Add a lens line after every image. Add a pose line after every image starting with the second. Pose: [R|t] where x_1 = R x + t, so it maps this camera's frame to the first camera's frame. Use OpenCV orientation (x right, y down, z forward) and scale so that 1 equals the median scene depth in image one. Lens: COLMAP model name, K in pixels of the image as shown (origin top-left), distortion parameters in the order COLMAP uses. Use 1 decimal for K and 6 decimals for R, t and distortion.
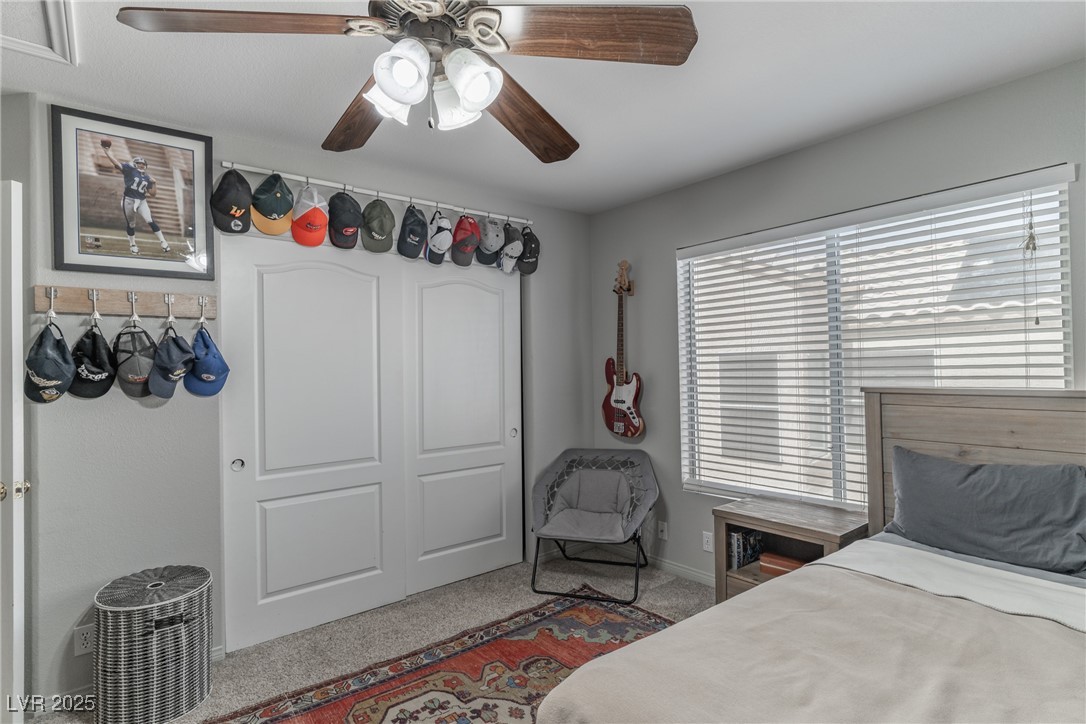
lens RADIAL K [[553.6, 0, 543.5], [0, 553.6, 365.9], [0, 0, 1]] dist [-0.007096, 0.004091]
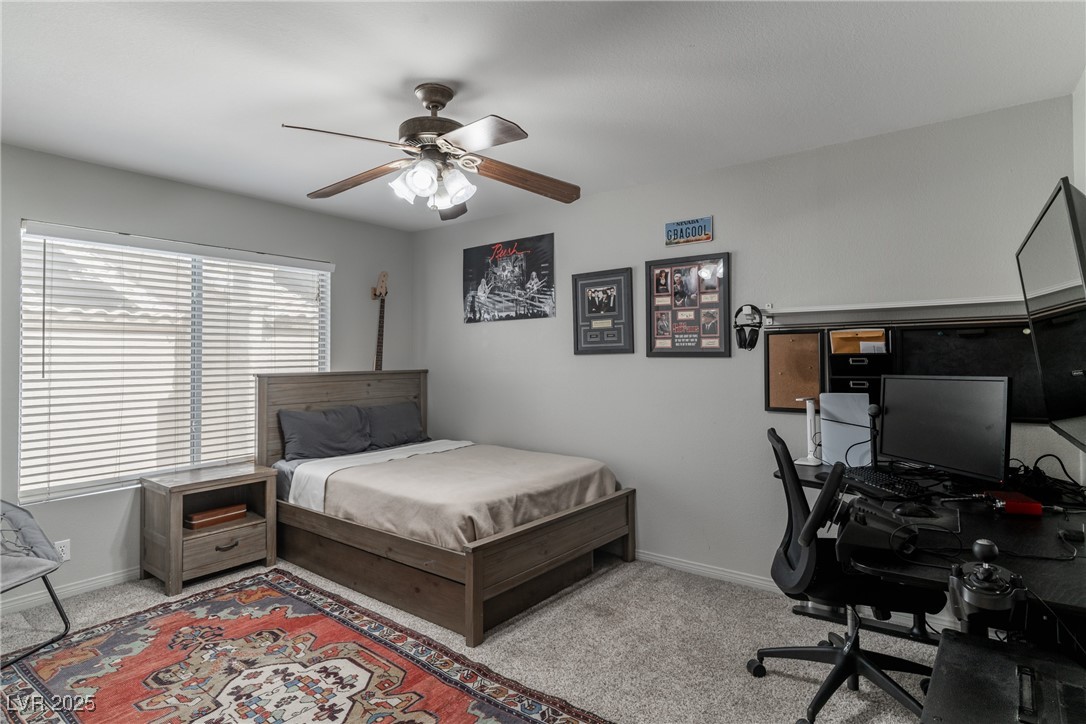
lens RADIAL K [[553.6, 0, 541.3], [0, 553.6, 356.1], [0, 0, 1]] dist [-0.007096, 0.004091]
pose [[-0.227164, 0.013196, 0.973767, -1.051689], [0.001144, 0.999911, -0.013284, 0.009856], [-0.973856, -0.001904, -0.227159, 0.582687]]
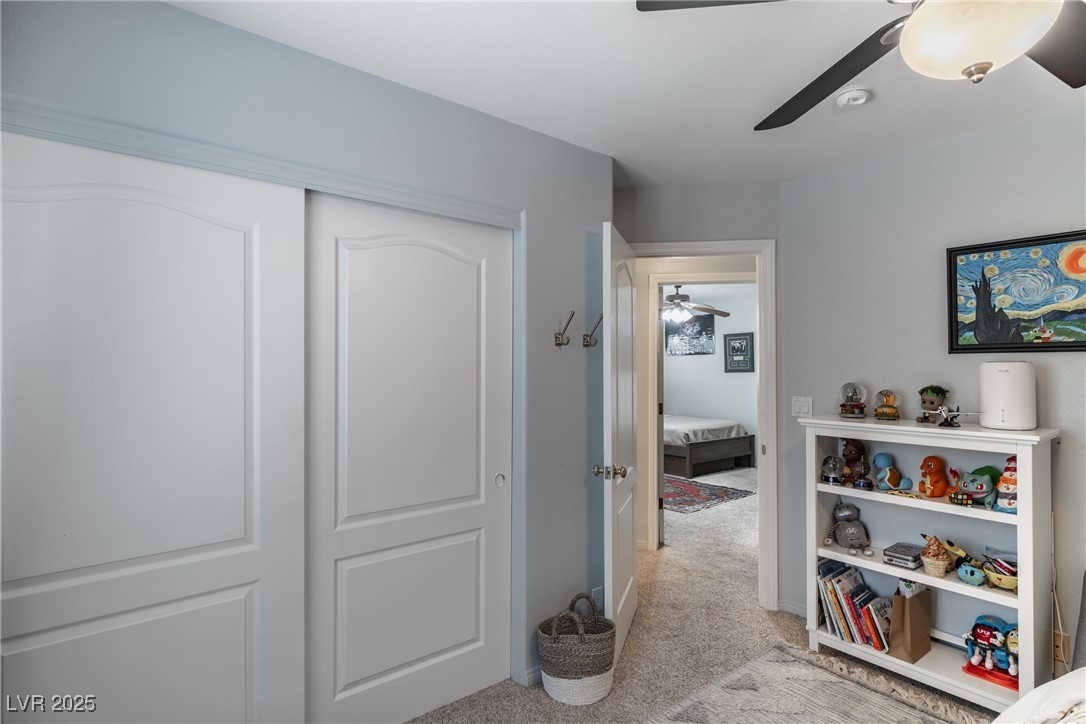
lens RADIAL K [[553.6, 0, 544.6], [0, 553.6, 361.7], [0, 0, 1]] dist [-0.007096, 0.004091]
pose [[0.002556, 0.020227, 0.999792, -3.845949], [-0.004729, 0.999784, -0.020214, -0.016235], [-0.999986, -0.004677, 0.002651, 1.544775]]
